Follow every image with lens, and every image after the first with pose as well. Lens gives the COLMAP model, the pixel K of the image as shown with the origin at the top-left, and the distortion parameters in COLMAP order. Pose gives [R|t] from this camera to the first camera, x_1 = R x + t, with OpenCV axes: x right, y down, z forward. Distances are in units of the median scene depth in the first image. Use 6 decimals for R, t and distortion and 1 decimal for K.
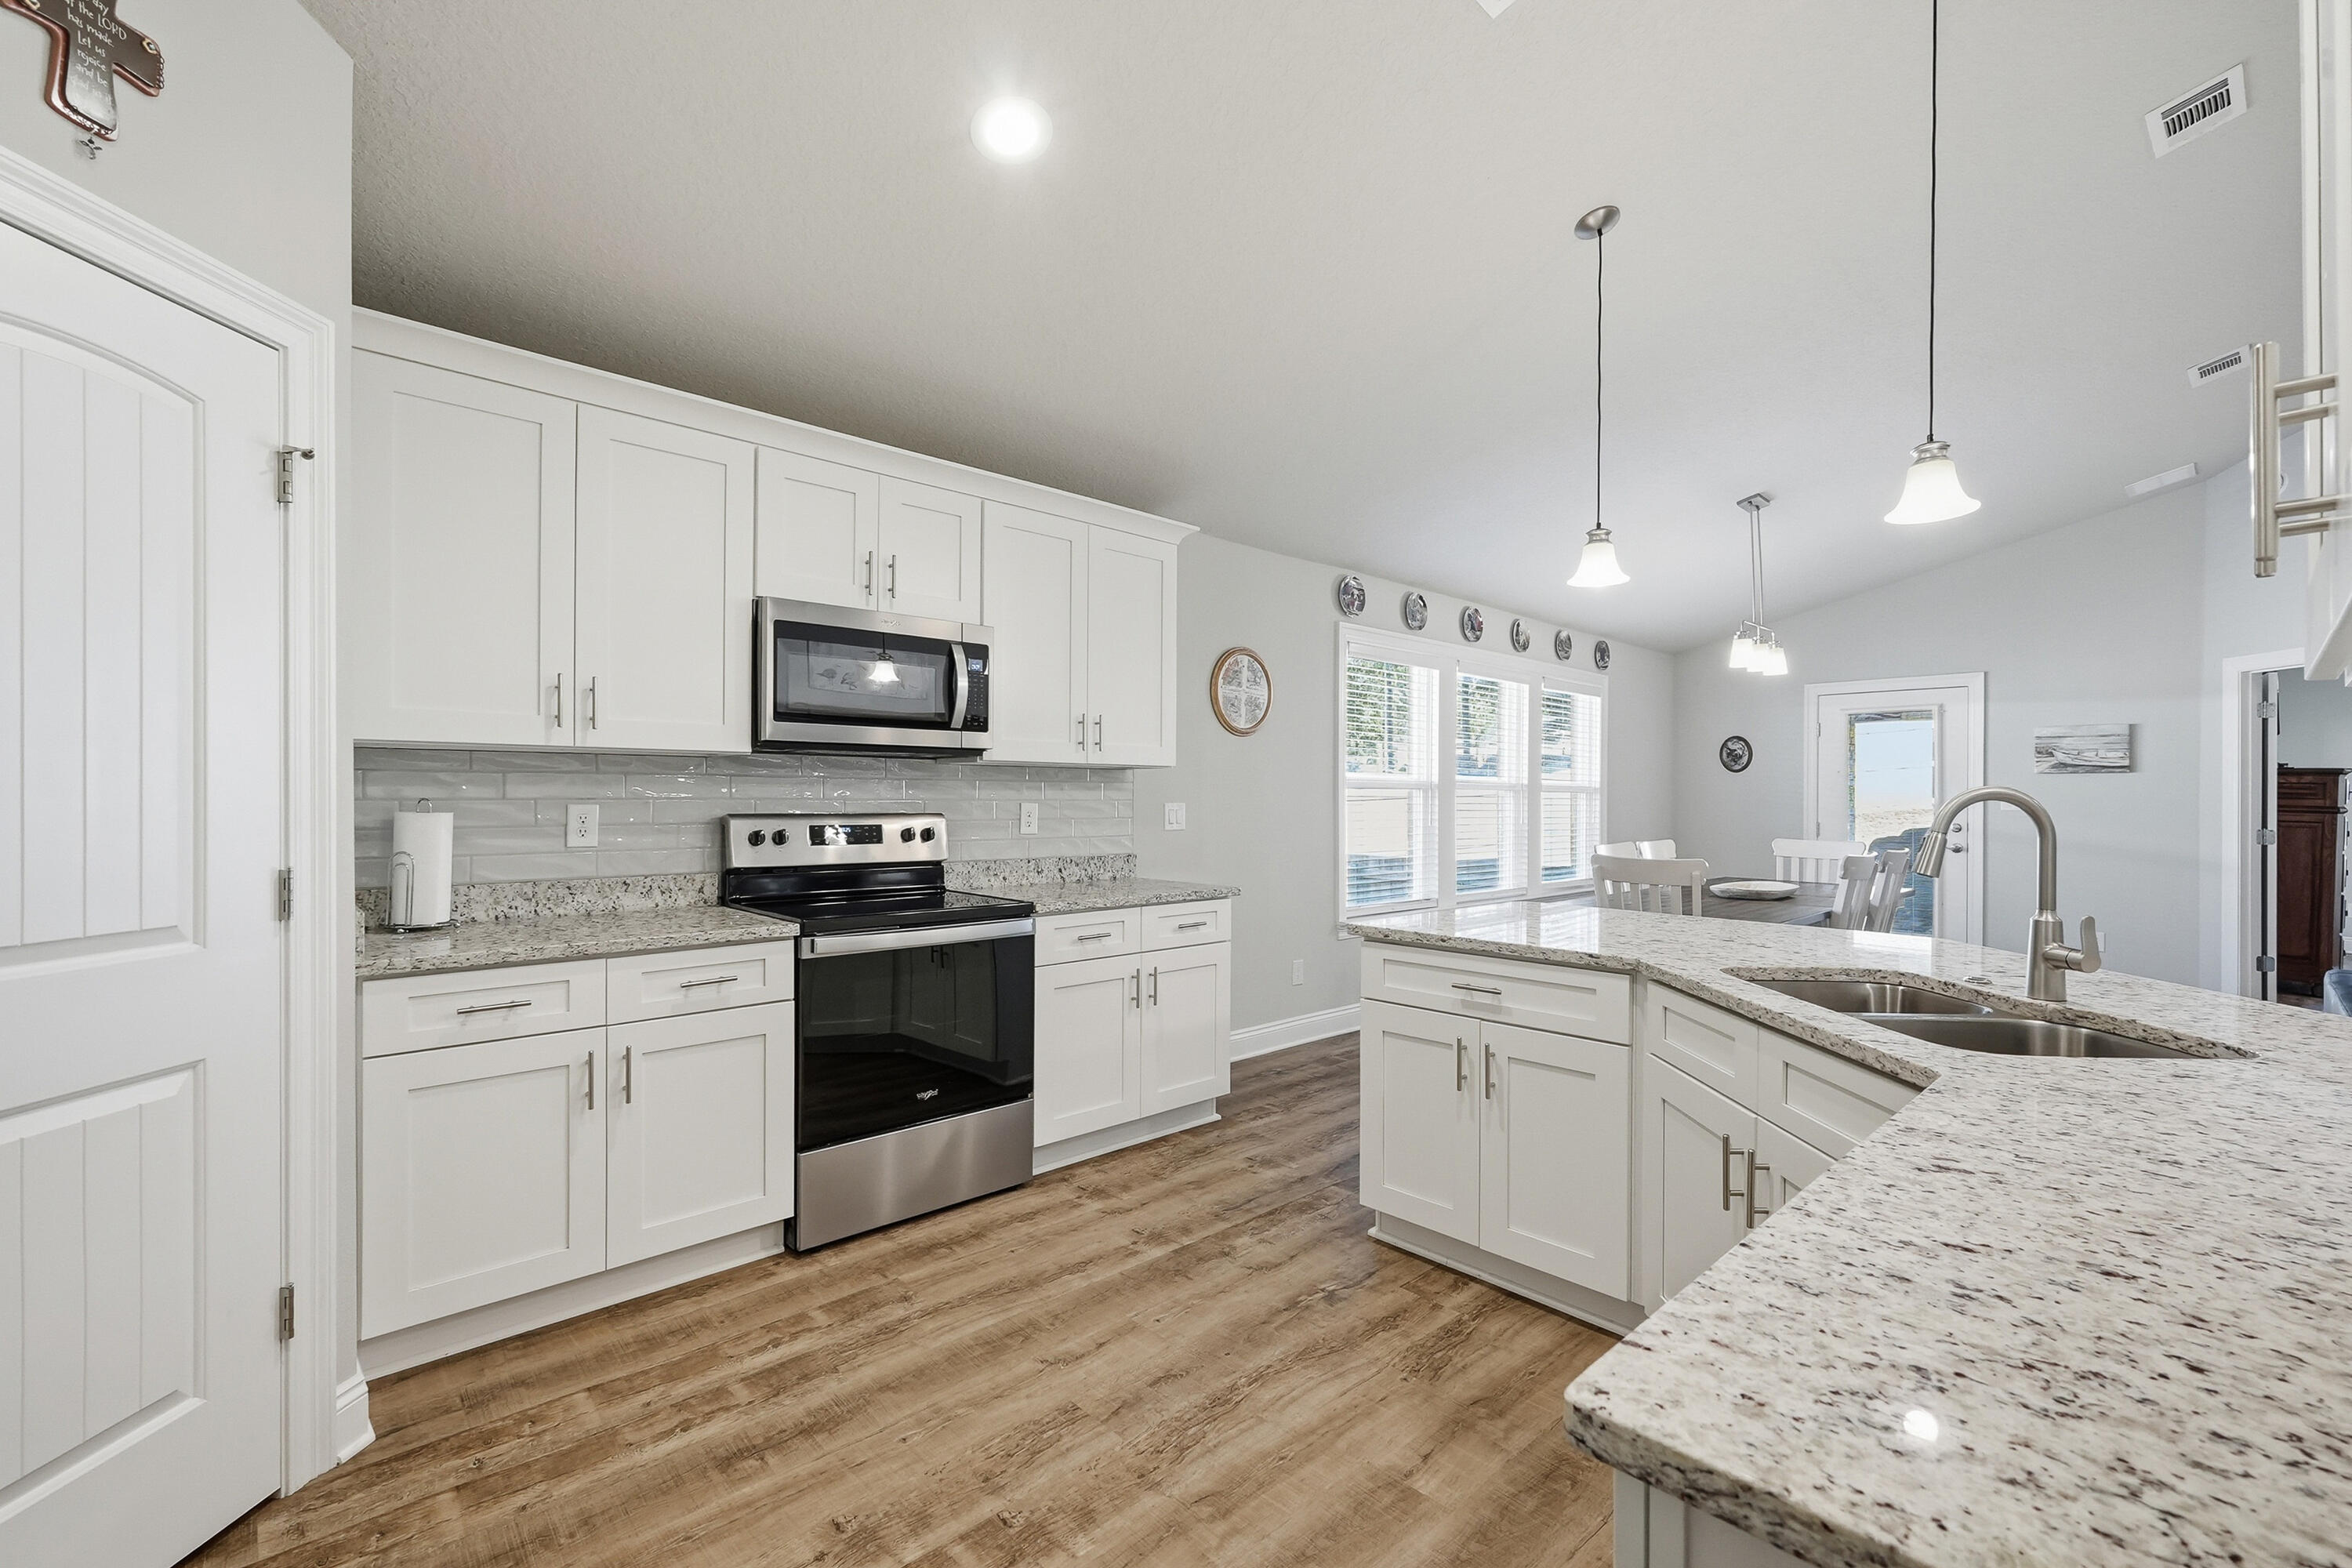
lens RADIAL K [[1012.0, 0, 1194.3], [0, 1012.0, 795.6], [0, 0, 1]] dist [-0.004843, 0.003207]
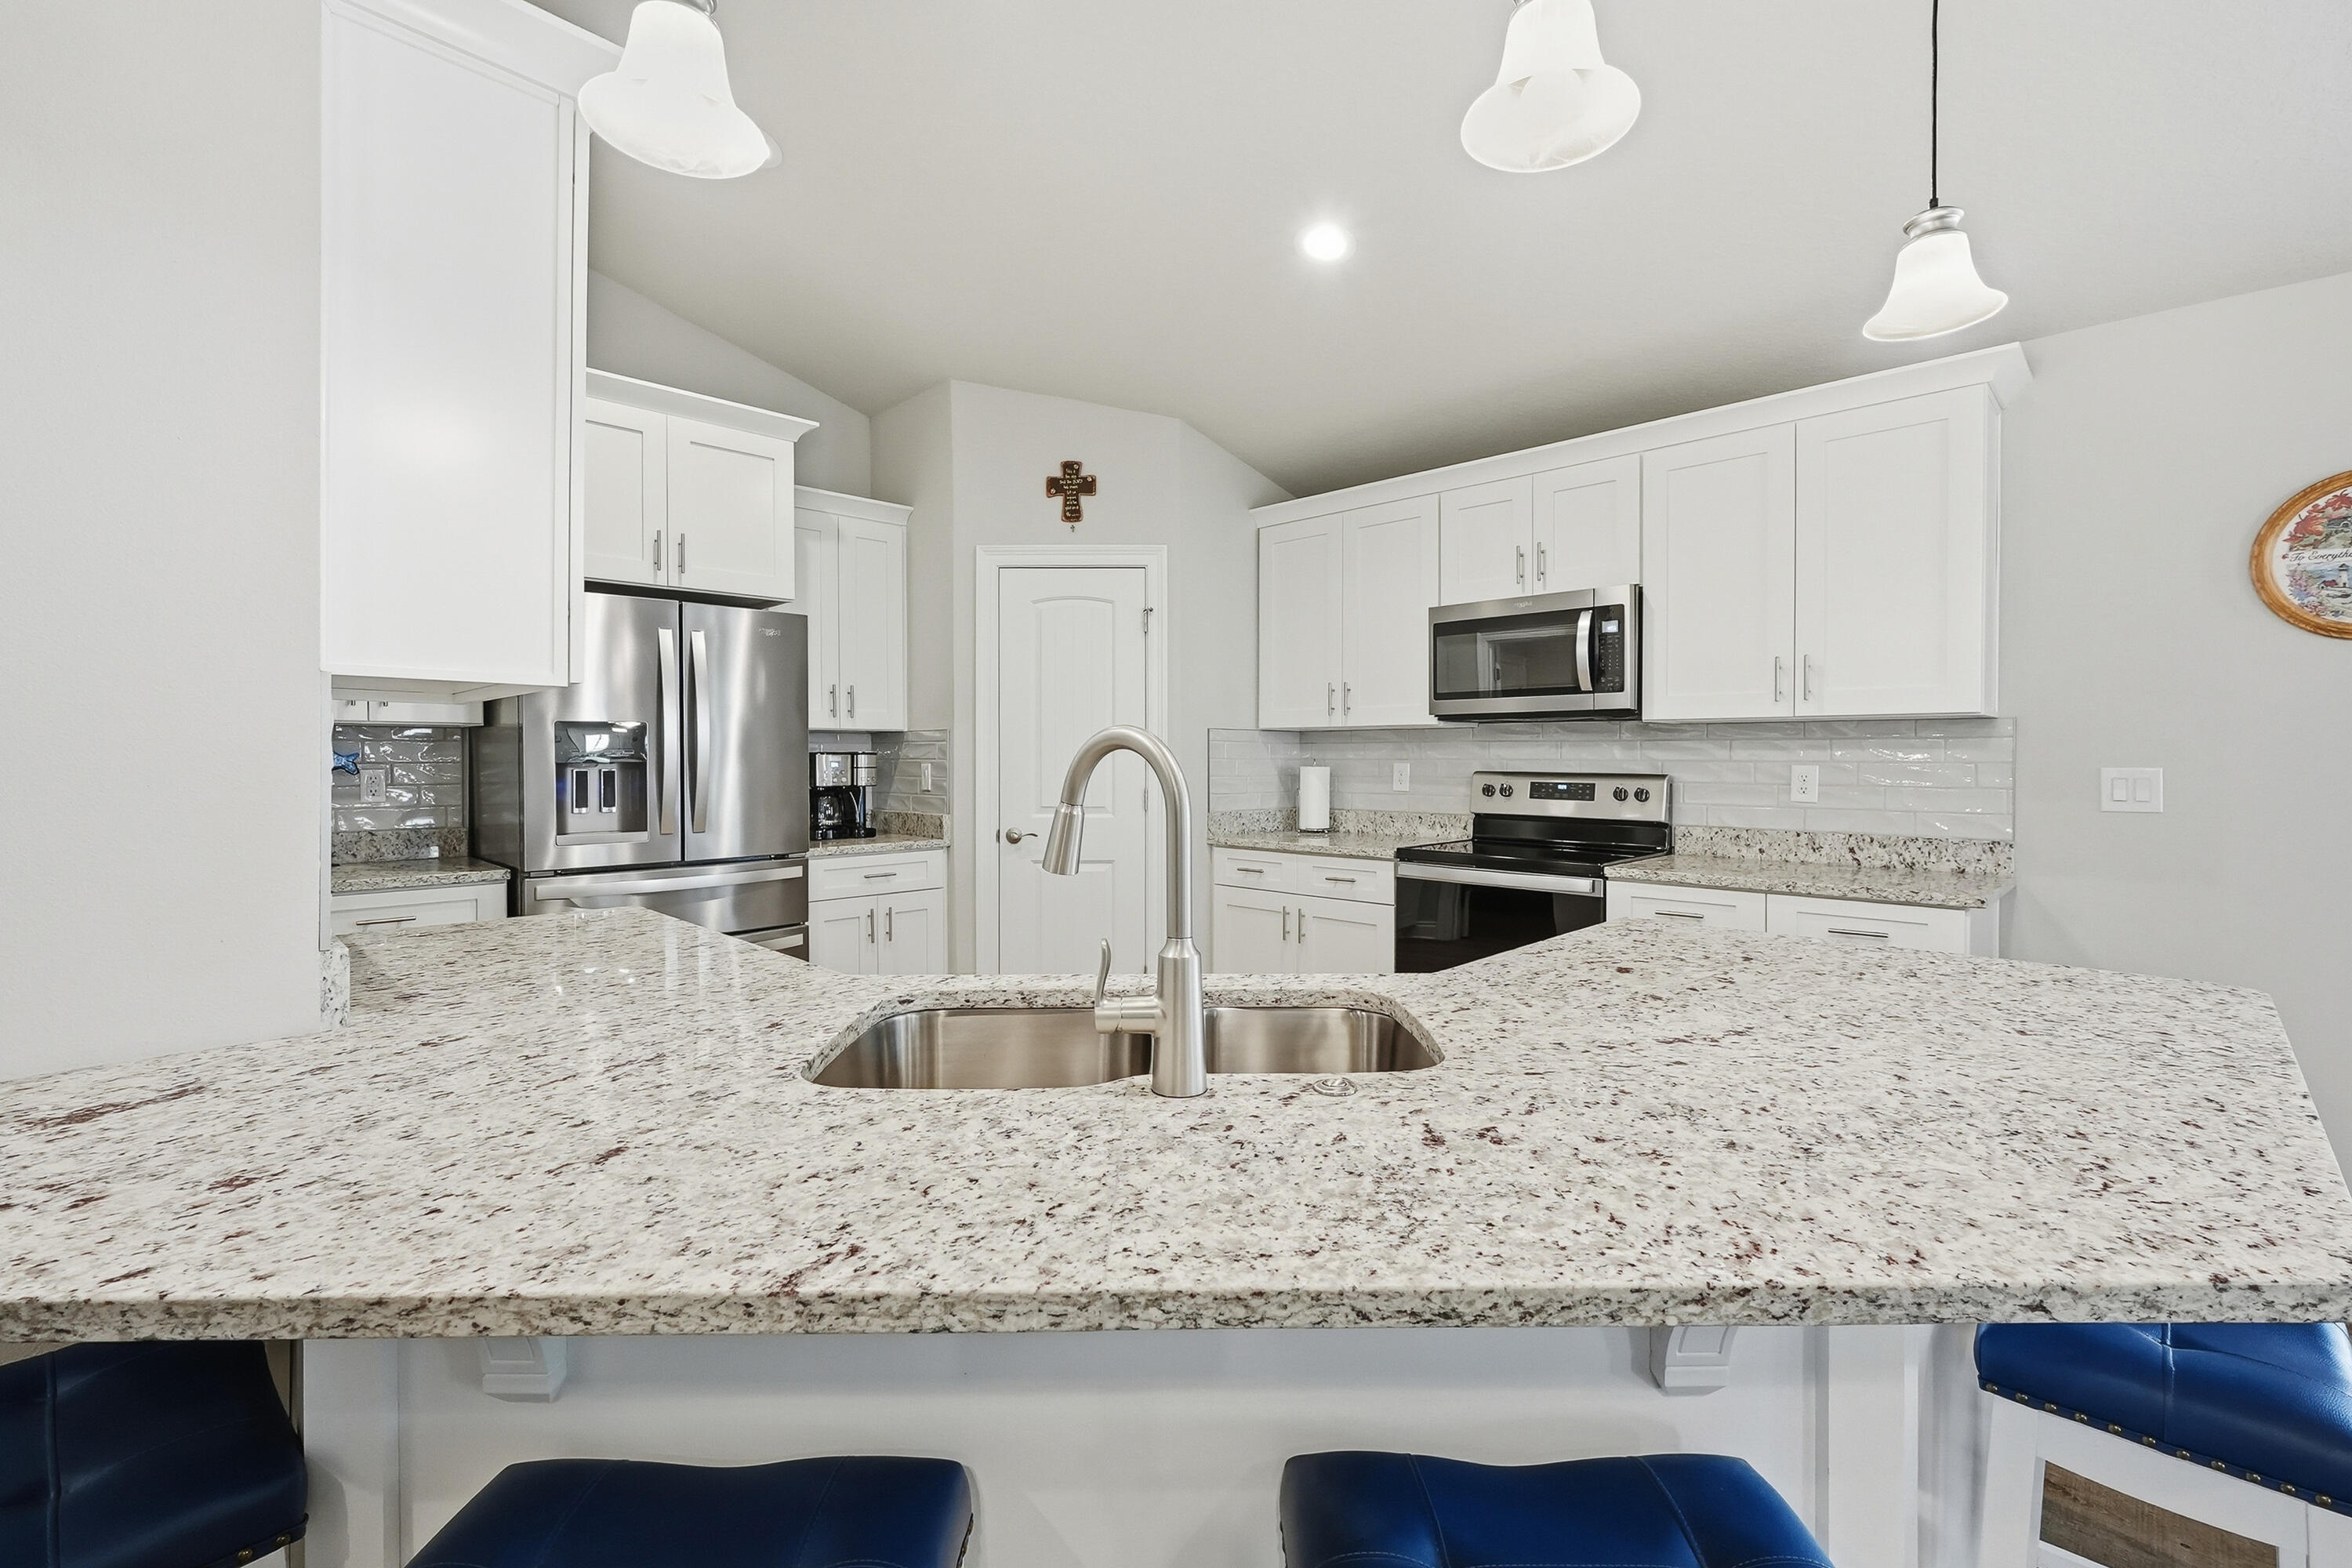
lens RADIAL K [[1012.0, 0, 1175.4], [0, 1012.0, 770.9], [0, 0, 1]] dist [-0.004843, 0.003207]
pose [[0.021908, 0.008986, -0.999720, 0.989277], [-0.000912, 0.999959, 0.008968, 0.007650], [0.999760, 0.000715, 0.021916, 0.689058]]
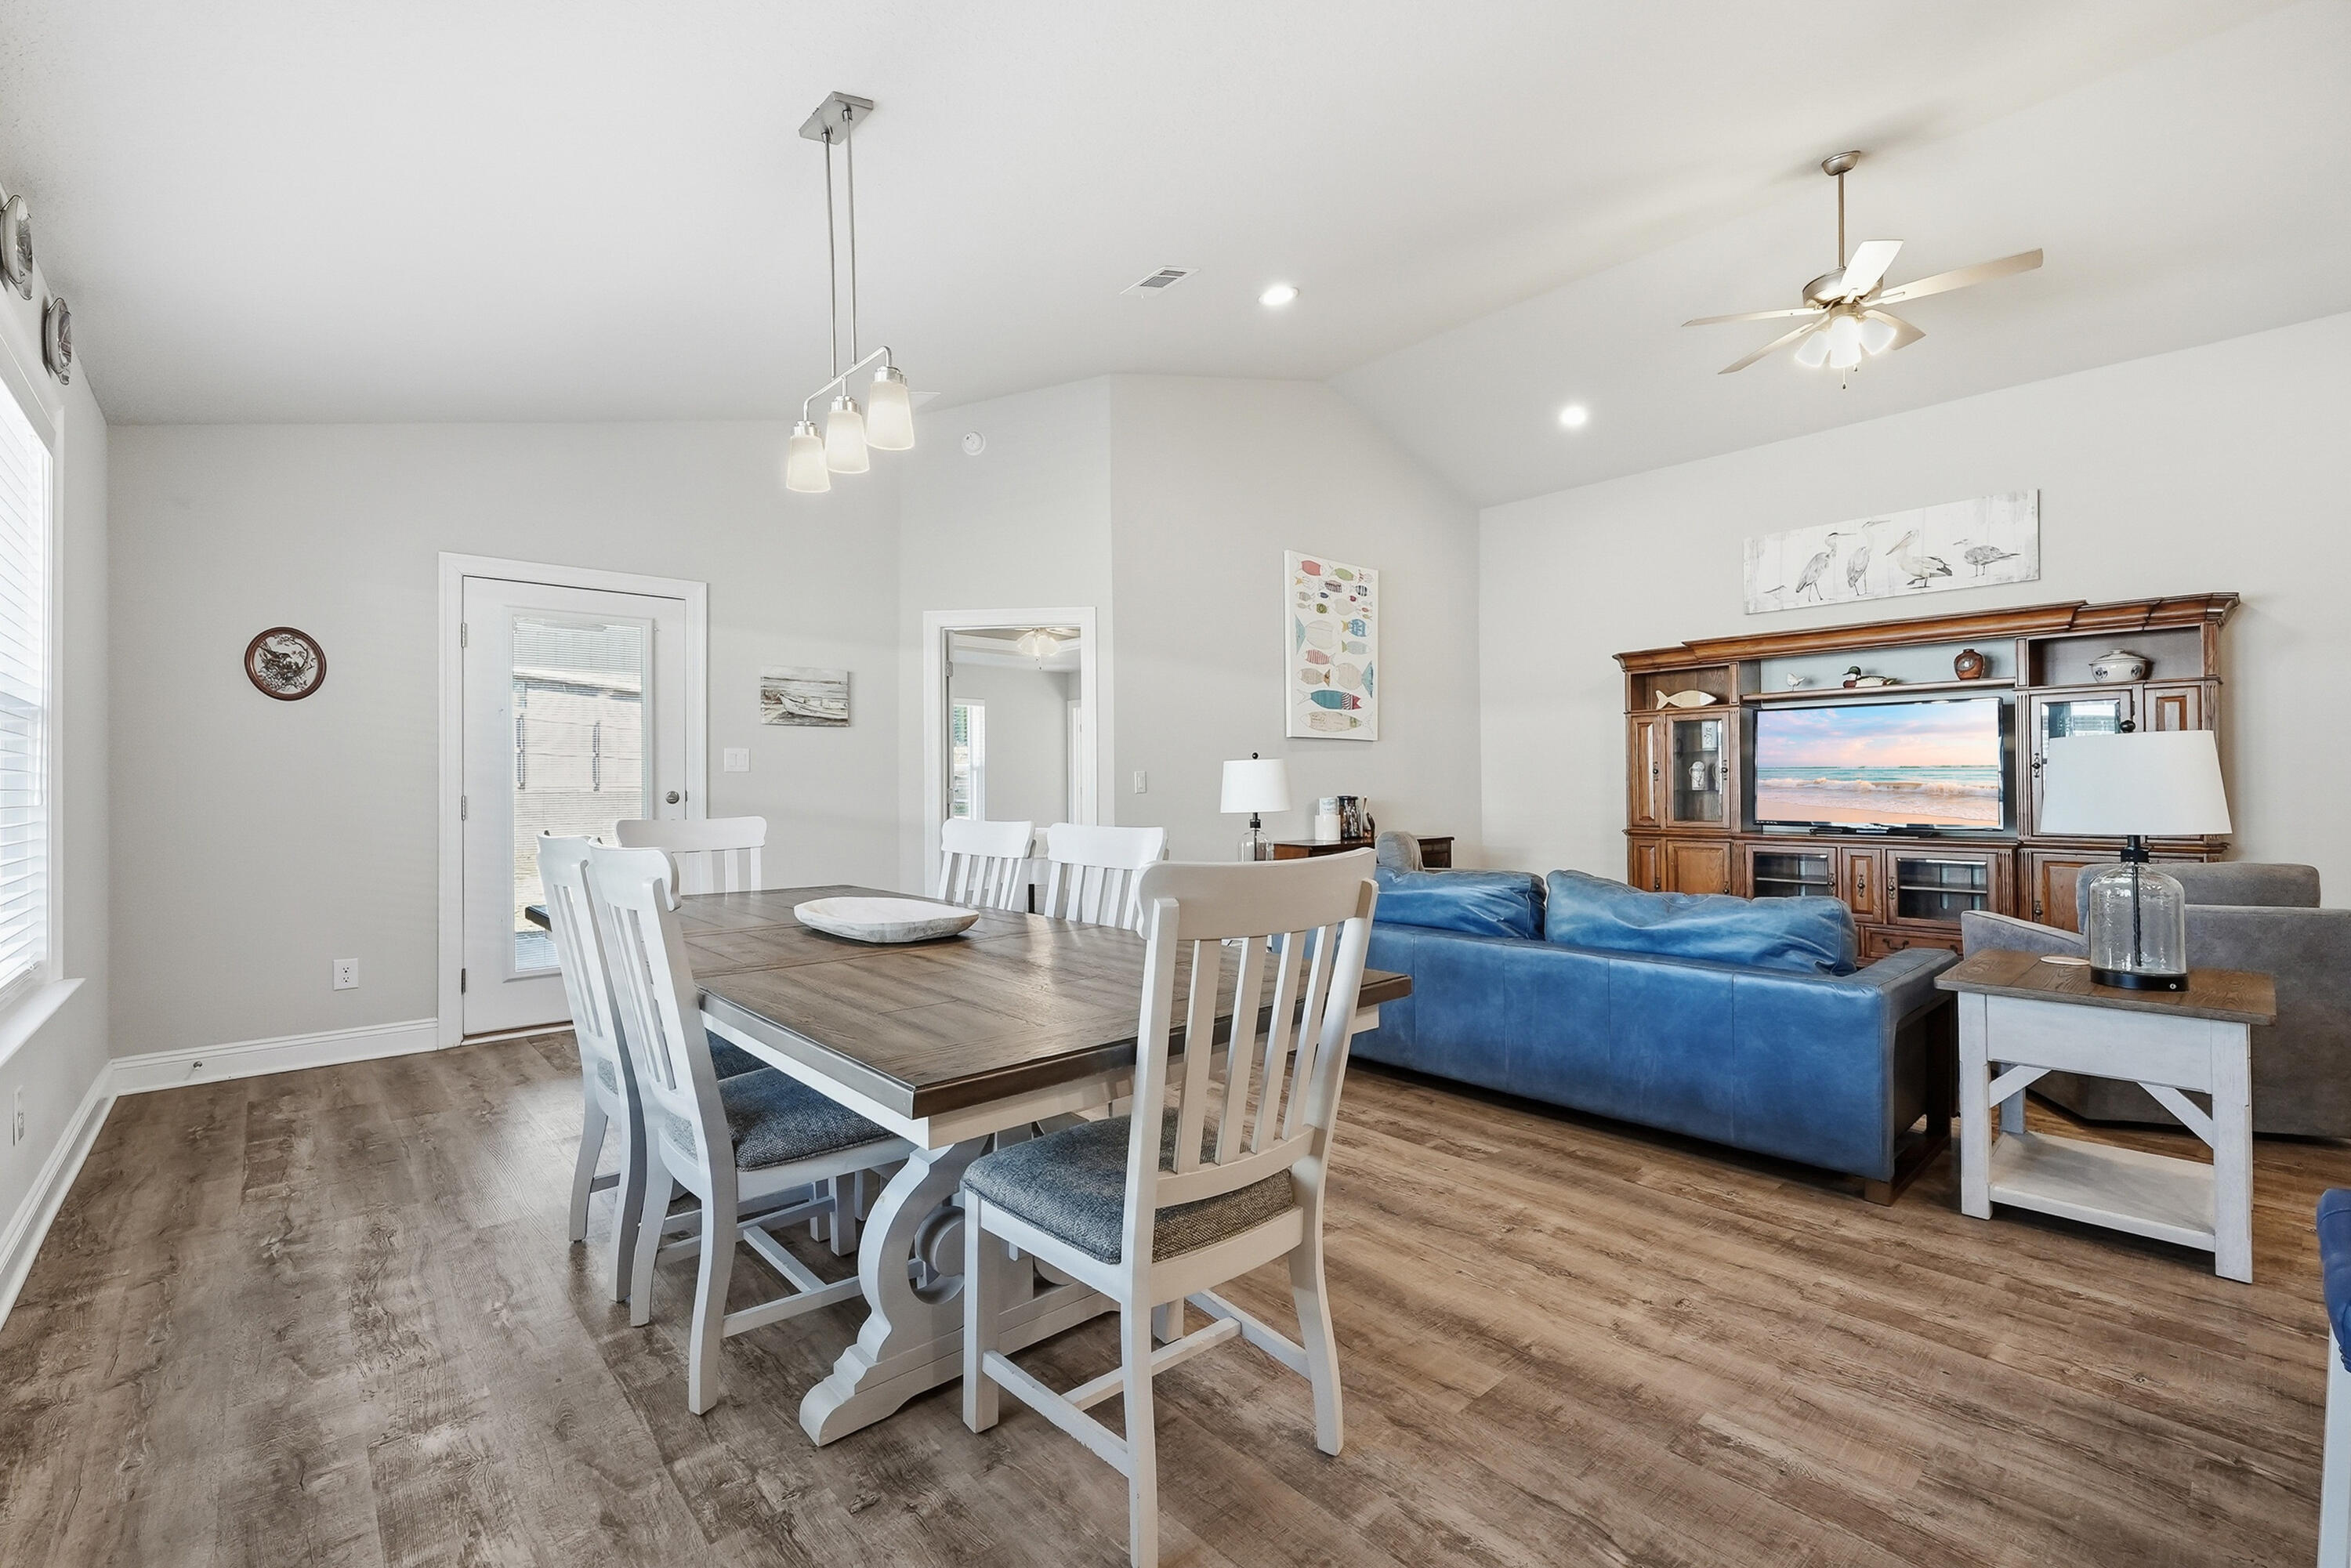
lens RADIAL K [[1011.6, 0, 1191.1], [0, 1011.6, 768.9], [0, 0, 1]] dist [-0.004843, 0.003207]
pose [[0.032385, 0.002899, 0.999471, 0.160153], [0.002249, 0.999993, -0.002974, 0.039289], [-0.999473, 0.002345, 0.032378, 1.604890]]
